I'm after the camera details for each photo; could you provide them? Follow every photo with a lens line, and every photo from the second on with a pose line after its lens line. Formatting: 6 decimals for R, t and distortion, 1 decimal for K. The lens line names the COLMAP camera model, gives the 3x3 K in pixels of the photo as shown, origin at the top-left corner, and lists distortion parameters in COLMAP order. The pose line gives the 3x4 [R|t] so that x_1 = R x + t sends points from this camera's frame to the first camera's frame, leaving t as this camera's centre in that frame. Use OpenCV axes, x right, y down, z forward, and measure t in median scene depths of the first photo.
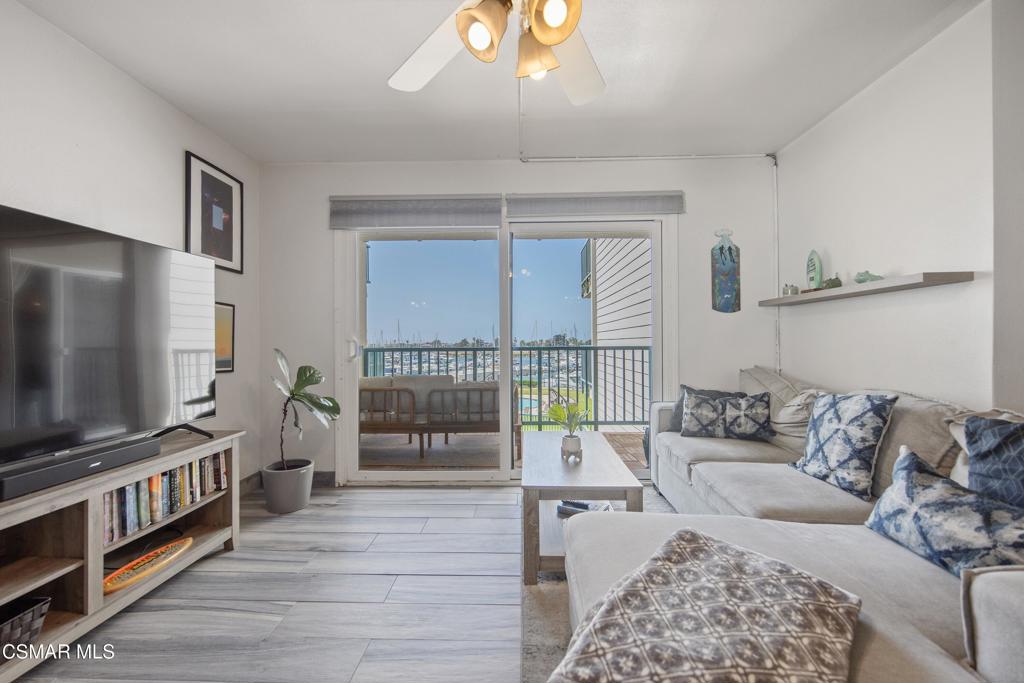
lens RADIAL K [[422.7, 0, 506.6], [0, 422.7, 341.2], [0, 0, 1]] dist [0.004279, 0.000281]
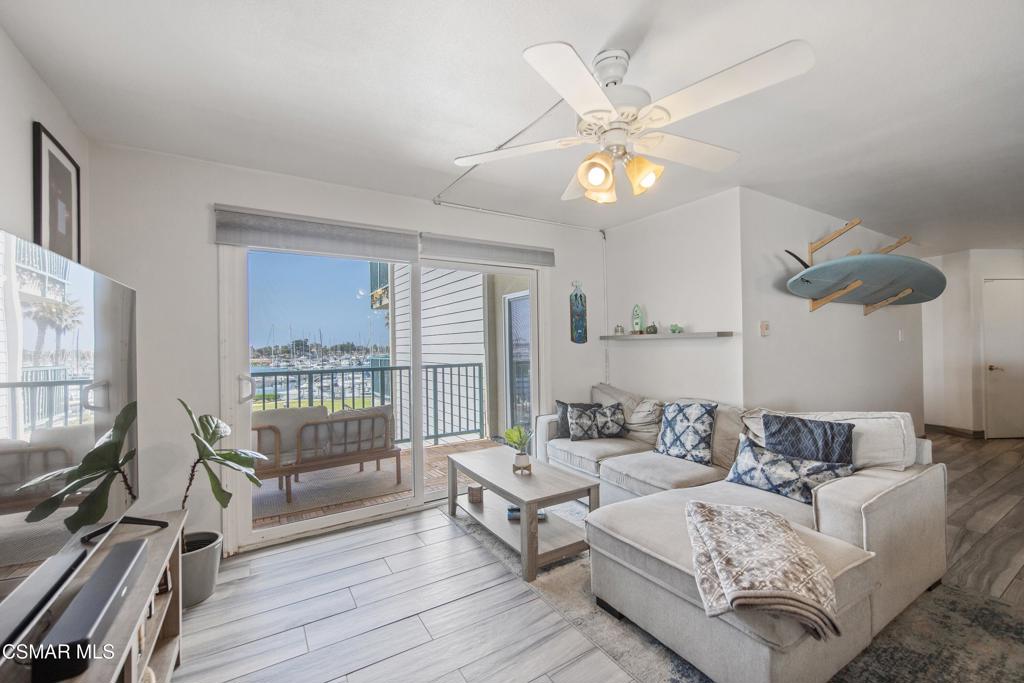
lens RADIAL K [[422.7, 0, 512.2], [0, 422.7, 341.2], [0, 0, 1]] dist [0.004279, 0.000281]
pose [[0.834401, -0.002360, 0.551153, -0.485934], [0.009608, 0.999901, -0.010265, -0.077829], [-0.551074, 0.013861, 0.834341, 0.000630]]
